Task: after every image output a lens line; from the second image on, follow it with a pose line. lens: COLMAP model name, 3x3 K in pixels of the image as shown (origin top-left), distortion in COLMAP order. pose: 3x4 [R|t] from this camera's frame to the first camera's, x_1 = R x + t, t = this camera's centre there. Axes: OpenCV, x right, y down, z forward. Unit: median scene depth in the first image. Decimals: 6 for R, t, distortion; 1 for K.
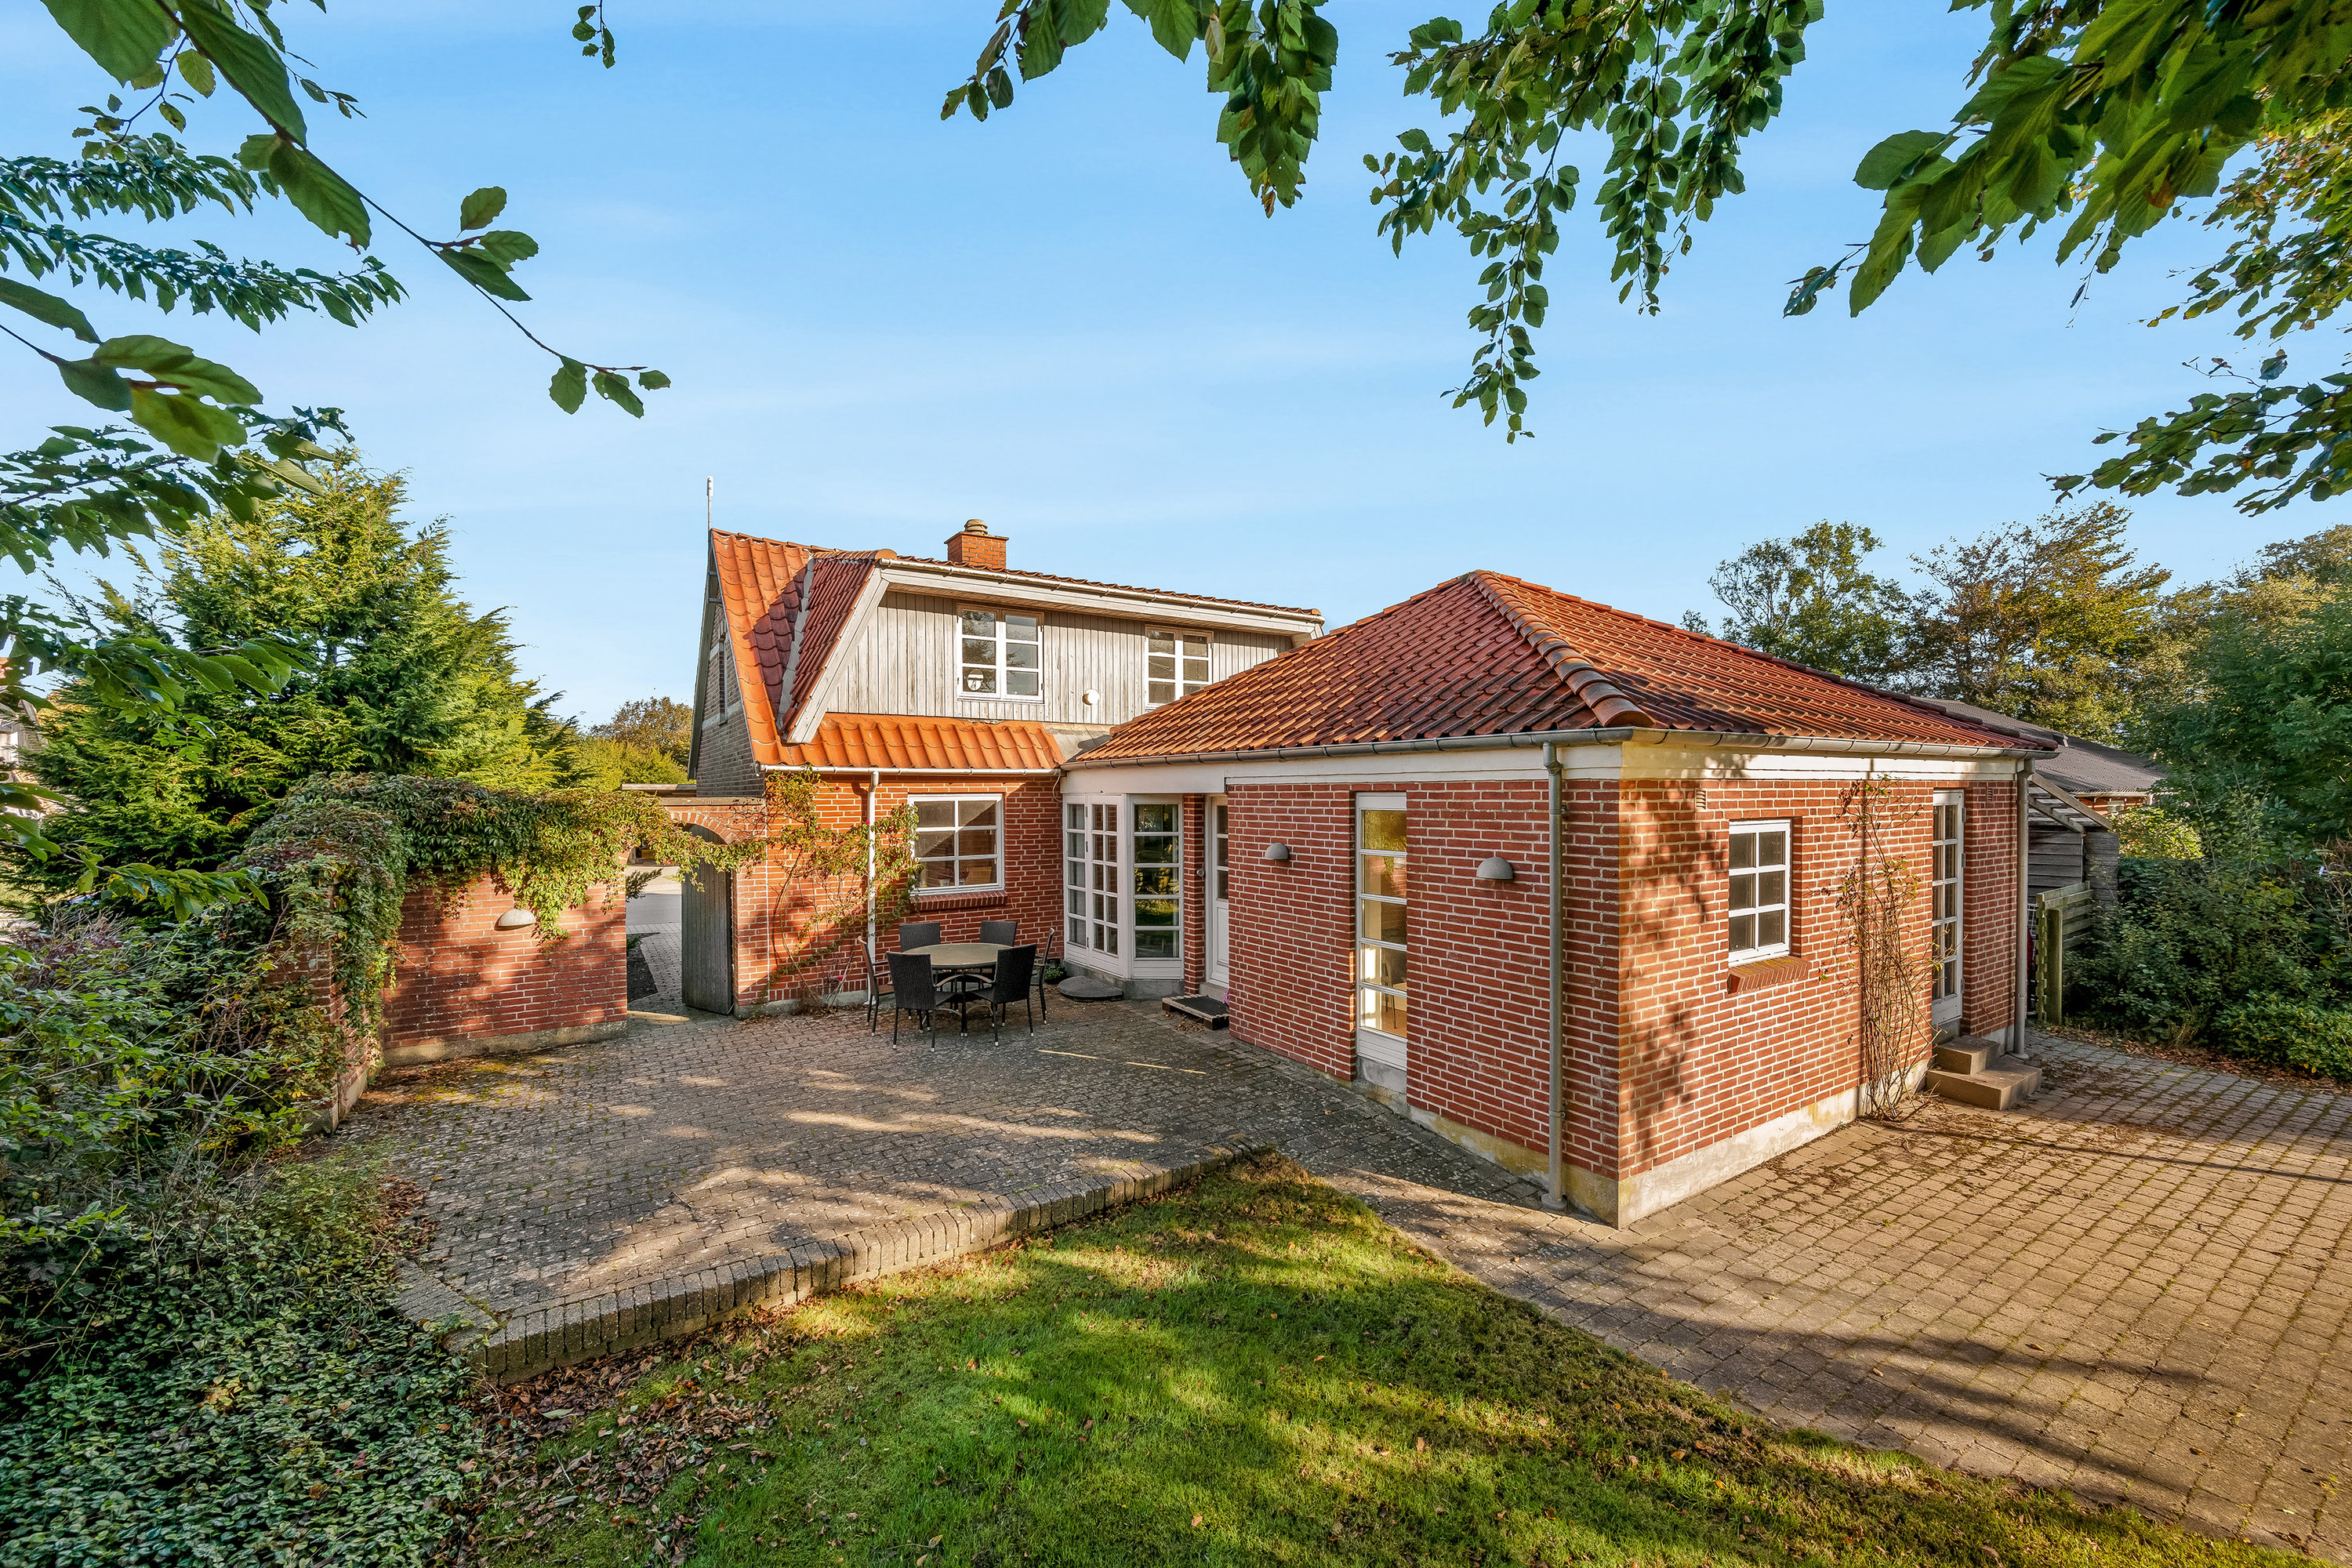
lens RADIAL K [[925.2, 0, 1173.6], [0, 925.2, 792.6], [0, 0, 1]] dist [-0.001110, -0.000093]
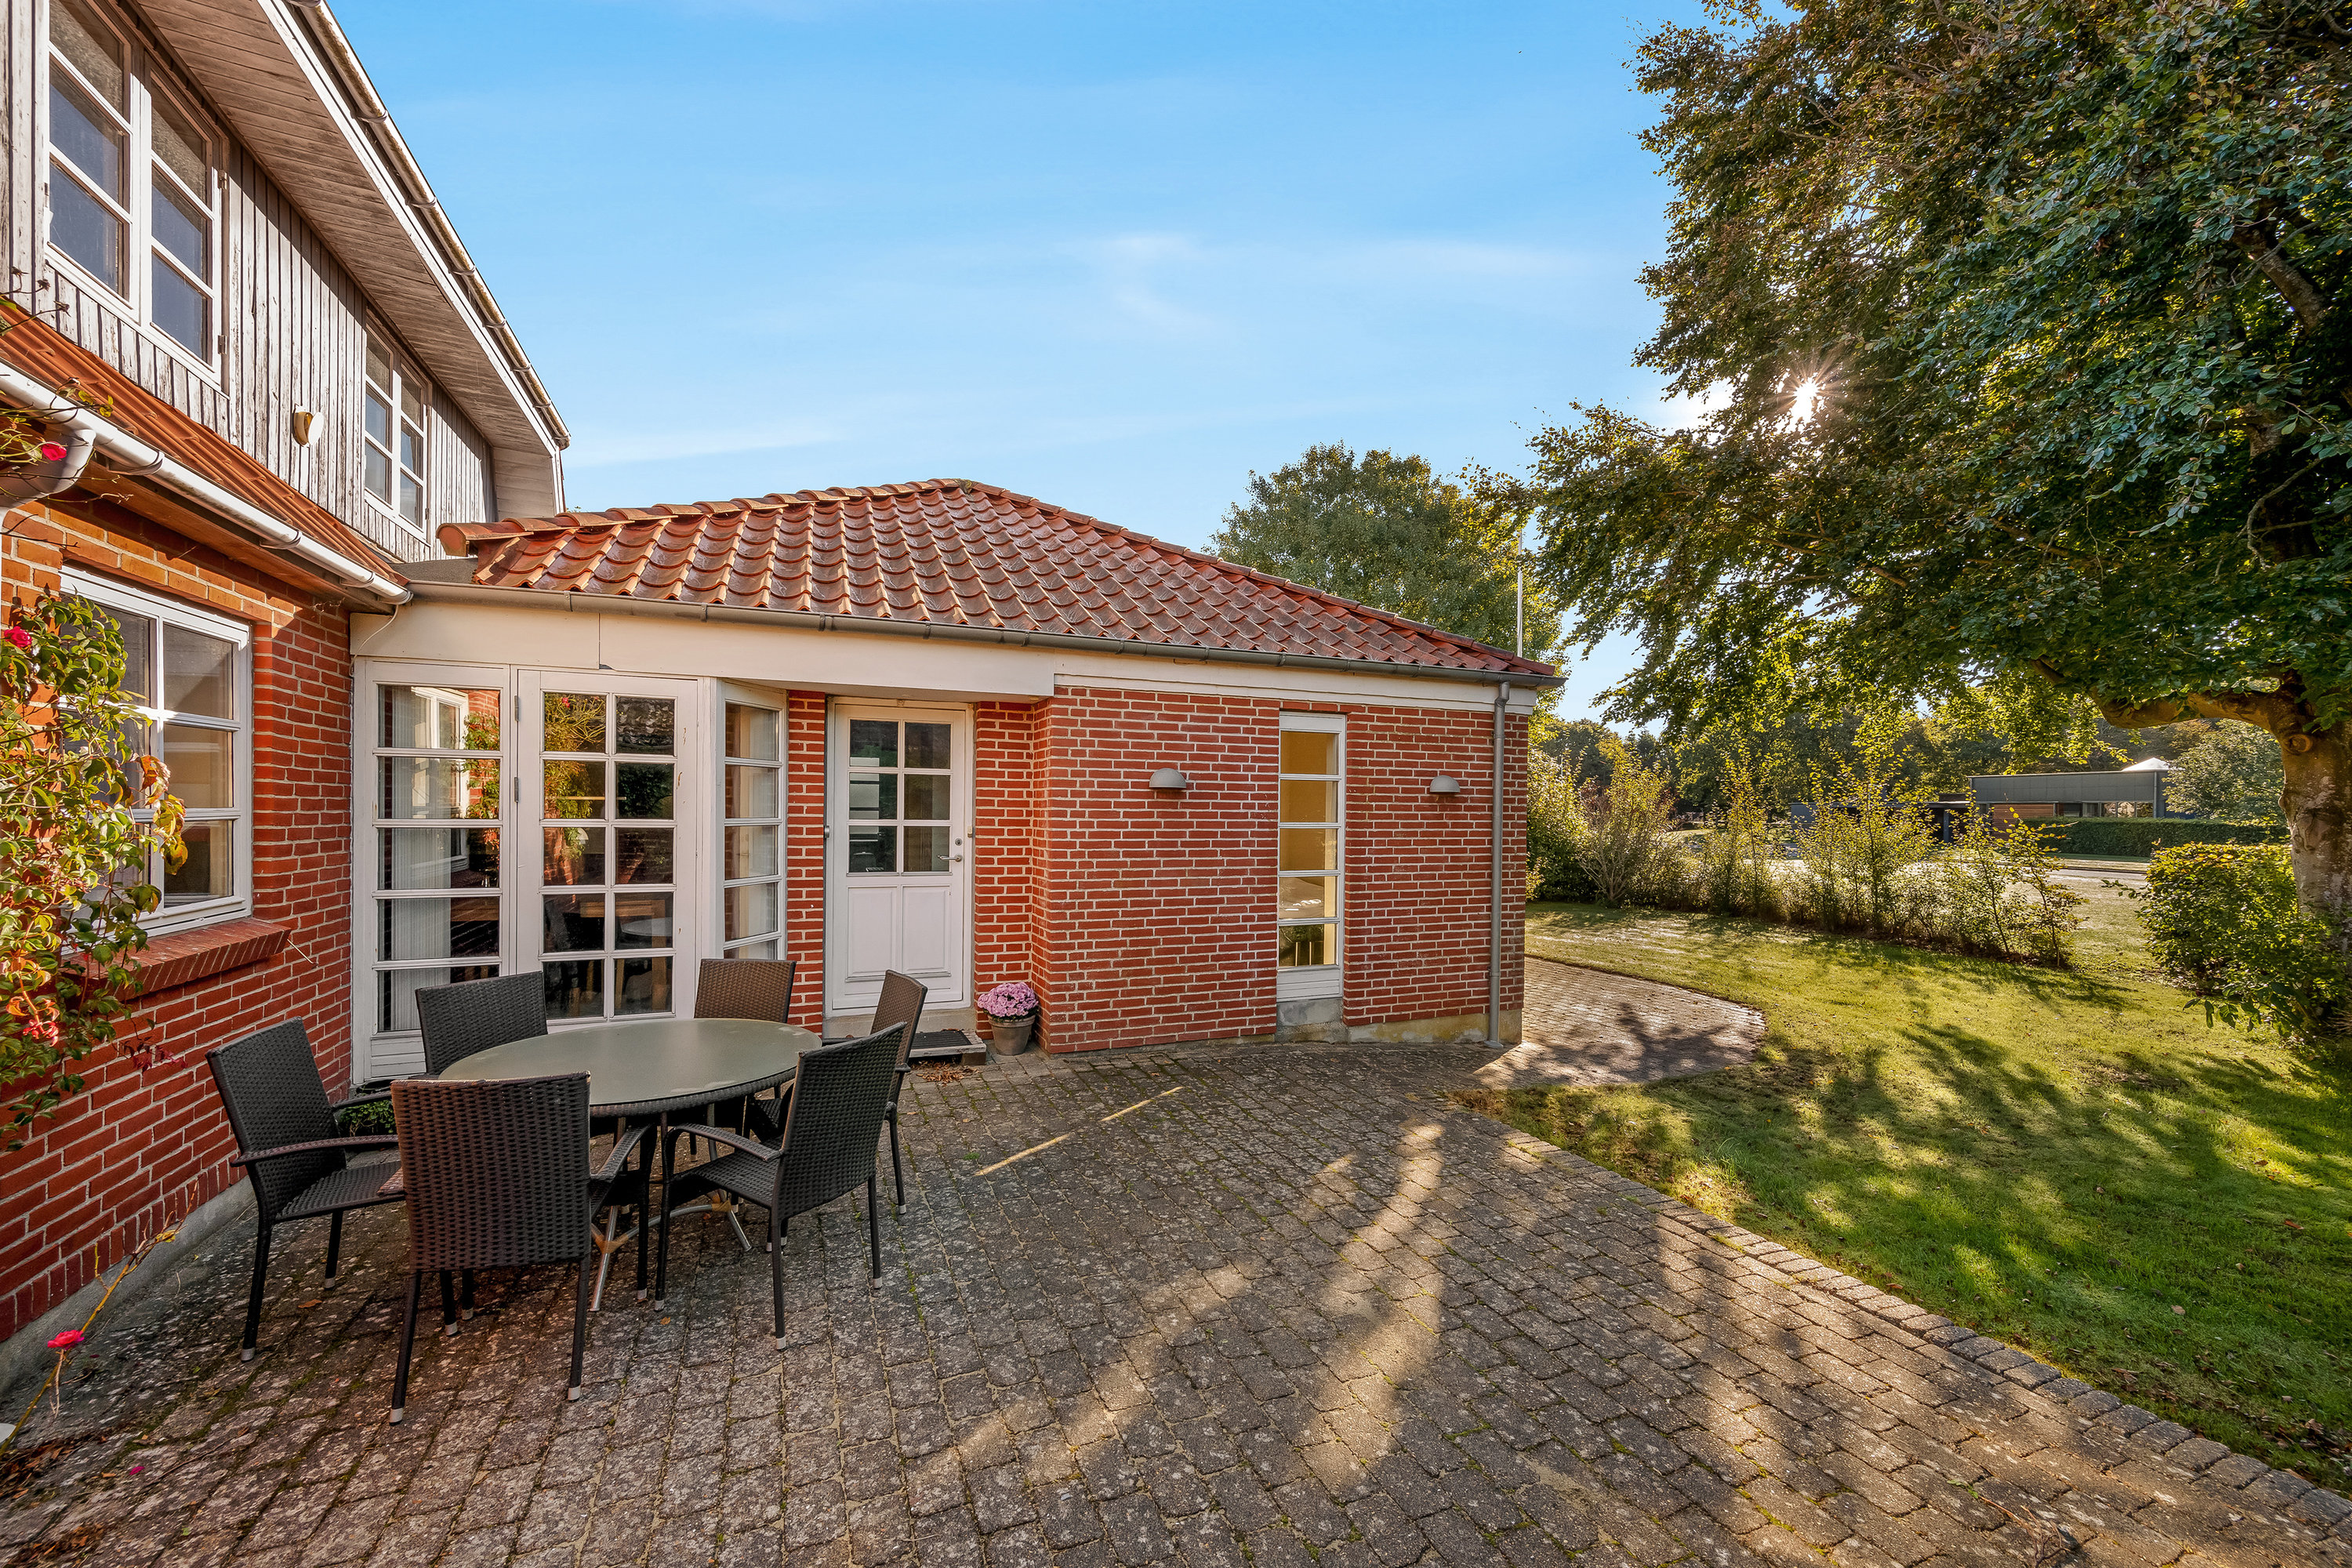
lens RADIAL K [[925.2, 0, 1177.2], [0, 925.2, 818.2], [0, 0, 1]] dist [-0.001110, -0.000093]
pose [[0.156851, 0.001500, 0.987621, -0.799150], [-0.006484, 0.999979, -0.000489, 0.118893], [-0.987601, -0.006327, 0.156857, 1.077653]]
